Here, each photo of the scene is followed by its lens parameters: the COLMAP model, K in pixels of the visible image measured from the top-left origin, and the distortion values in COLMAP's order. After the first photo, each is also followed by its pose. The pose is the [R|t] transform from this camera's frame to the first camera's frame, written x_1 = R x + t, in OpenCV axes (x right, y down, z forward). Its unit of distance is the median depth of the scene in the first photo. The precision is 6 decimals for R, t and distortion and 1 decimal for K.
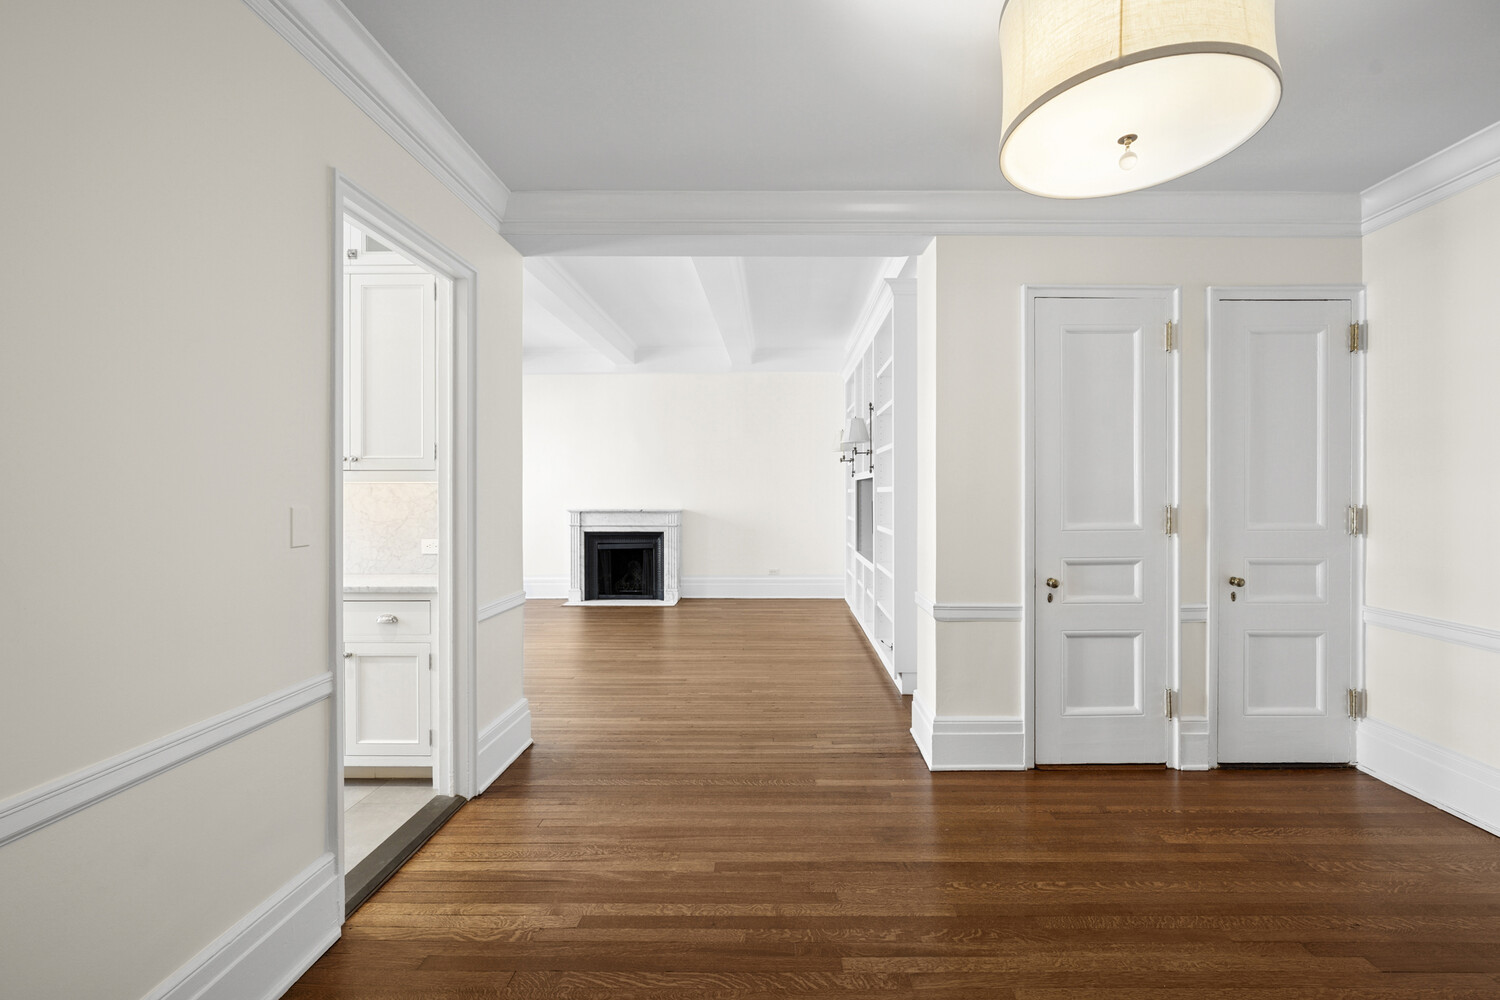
lens RADIAL K [[604.6, 0, 761.4], [0, 604.6, 495.5], [0, 0, 1]] dist [-0.001207, -0.000126]
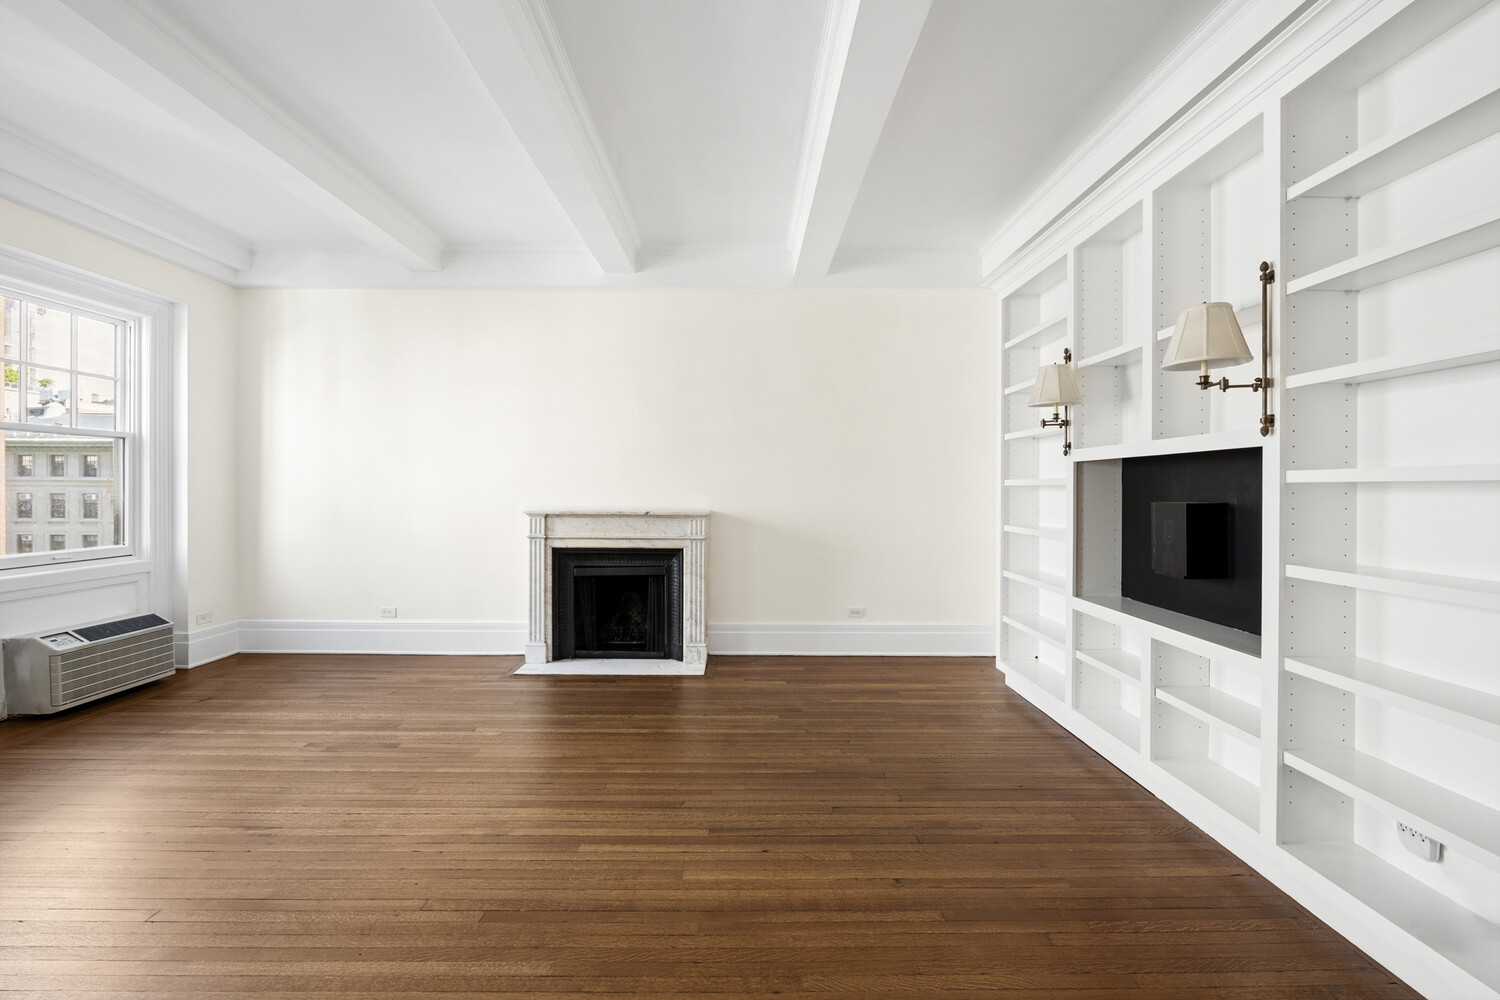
lens RADIAL K [[604.6, 0, 737.2], [0, 604.6, 492.2], [0, 0, 1]] dist [-0.001207, -0.000126]
pose [[0.999876, 0.005605, 0.014741, -0.115743], [-0.005670, 0.999974, 0.004412, 0.000294], [-0.014716, -0.004495, 0.999882, 0.388392]]
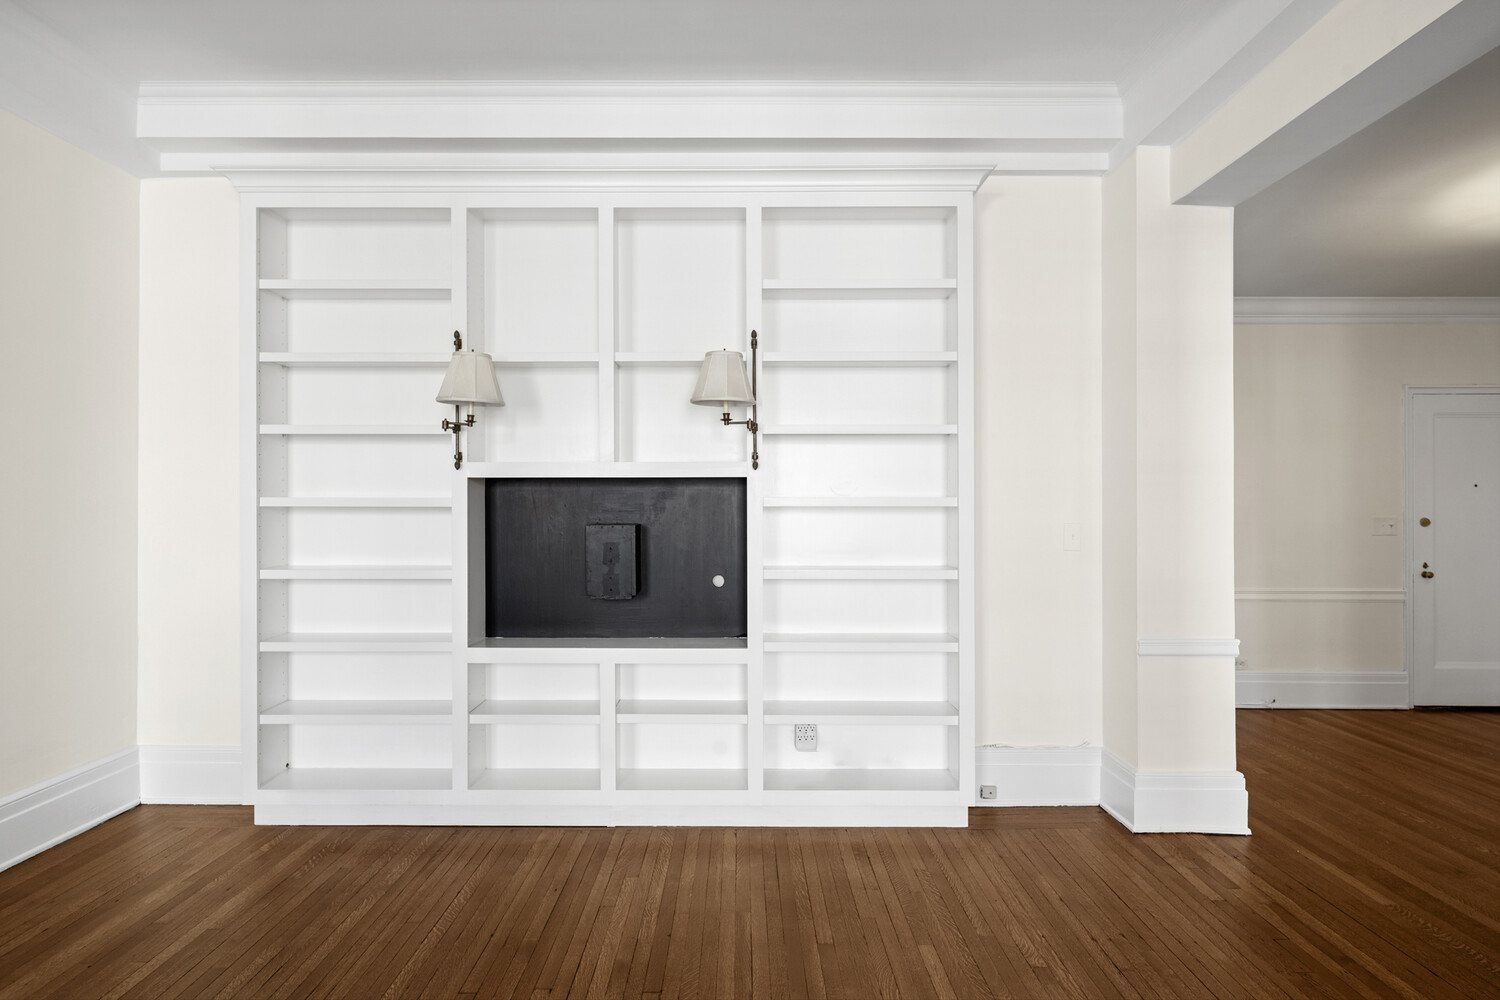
lens RADIAL K [[805.4, 0, 743.8], [0, 805.4, 494.6], [0, 0, 1]] dist [-0.006931, -0.001144]
pose [[-0.009825, -0.001616, 0.999950, -0.321913], [0.004791, 0.999987, 0.001664, -0.011147], [-0.999940, 0.004807, -0.009817, 0.659455]]
